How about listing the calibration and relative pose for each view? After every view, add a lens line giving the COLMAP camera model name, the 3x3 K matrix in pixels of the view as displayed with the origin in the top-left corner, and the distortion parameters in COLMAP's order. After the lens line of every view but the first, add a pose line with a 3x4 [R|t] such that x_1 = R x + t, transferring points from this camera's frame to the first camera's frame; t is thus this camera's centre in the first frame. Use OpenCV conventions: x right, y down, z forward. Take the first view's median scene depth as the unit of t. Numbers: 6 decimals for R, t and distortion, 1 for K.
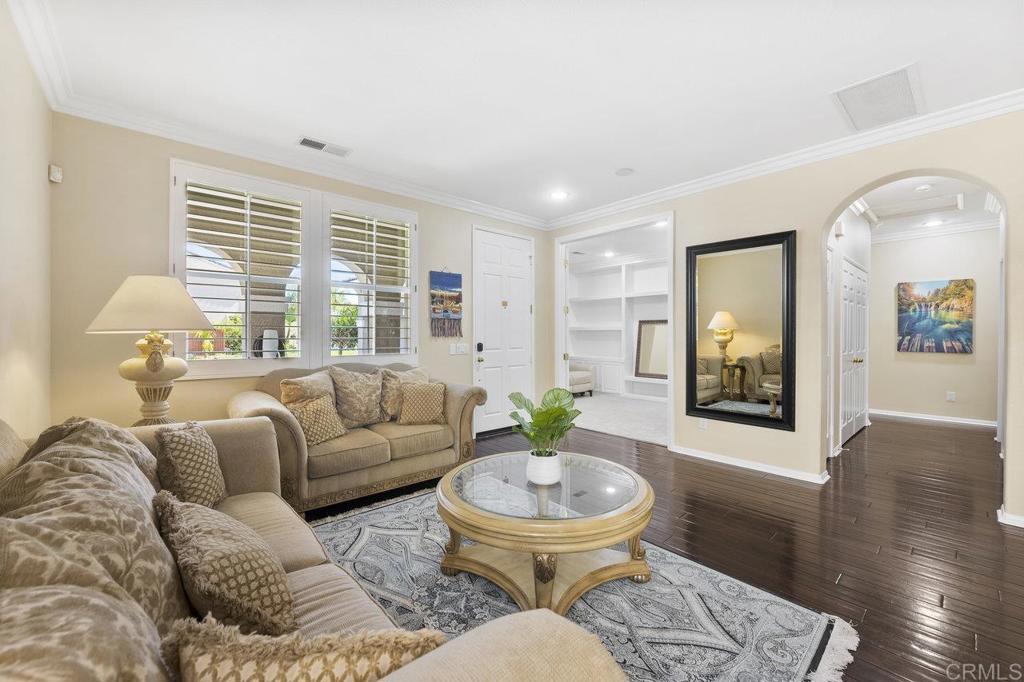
lens RADIAL K [[413.1, 0, 514.8], [0, 413.1, 335.8], [0, 0, 1]] dist [-0.003116, -0.000282]
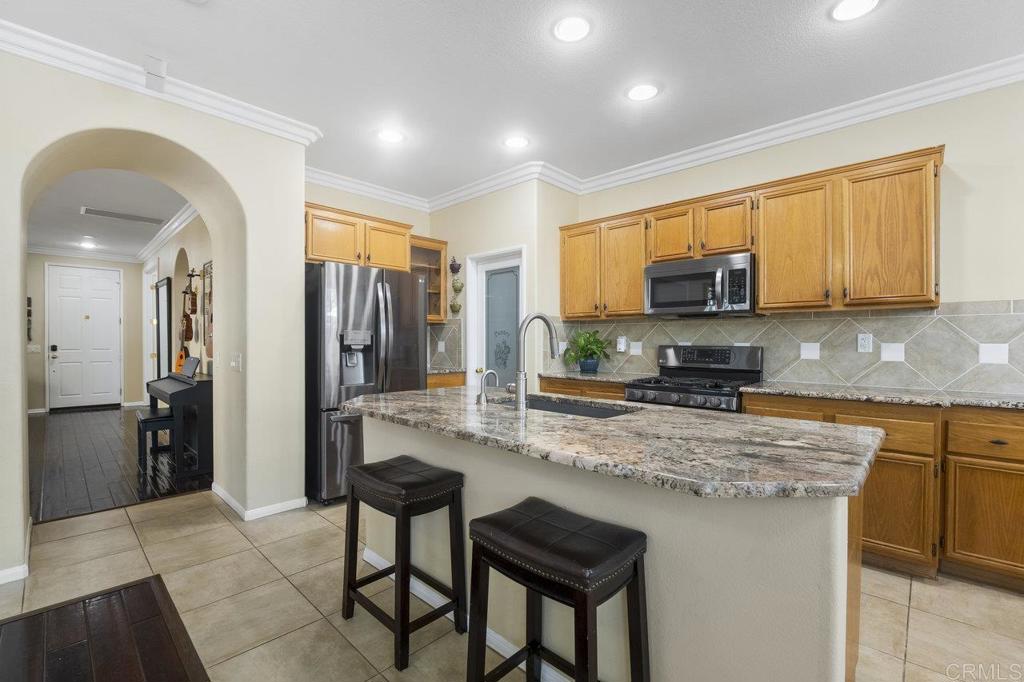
lens RADIAL K [[442.3, 0, 511.9], [0, 442.3, 338.0], [0, 0, 1]] dist [0.001613, 0.000109]
pose [[0.998069, -0.006034, 0.061826, 1.497982], [0.005628, 0.999961, 0.006735, -0.009962], [-0.061864, -0.006374, 0.998064, -0.674355]]
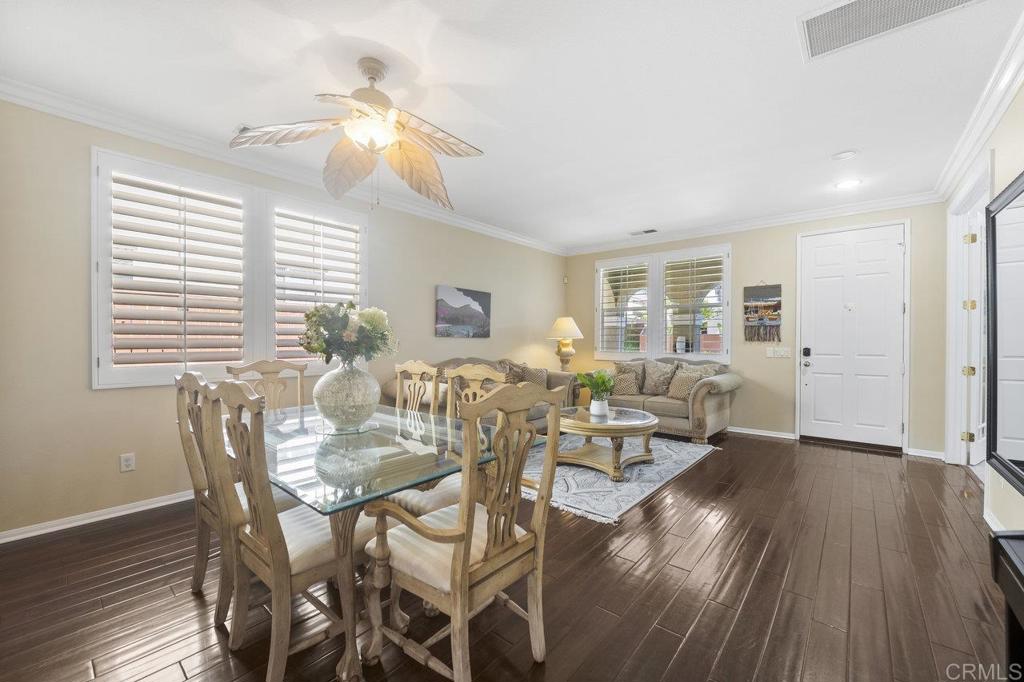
lens RADIAL K [[413.1, 0, 514.8], [0, 413.1, 340.3], [0, 0, 1]] dist [-0.003116, -0.000282]
pose [[0.131552, 0.005524, -0.991294, 0.879476], [-0.005204, 0.999975, 0.004881, -0.002630], [0.991296, 0.004517, 0.131578, 0.164648]]
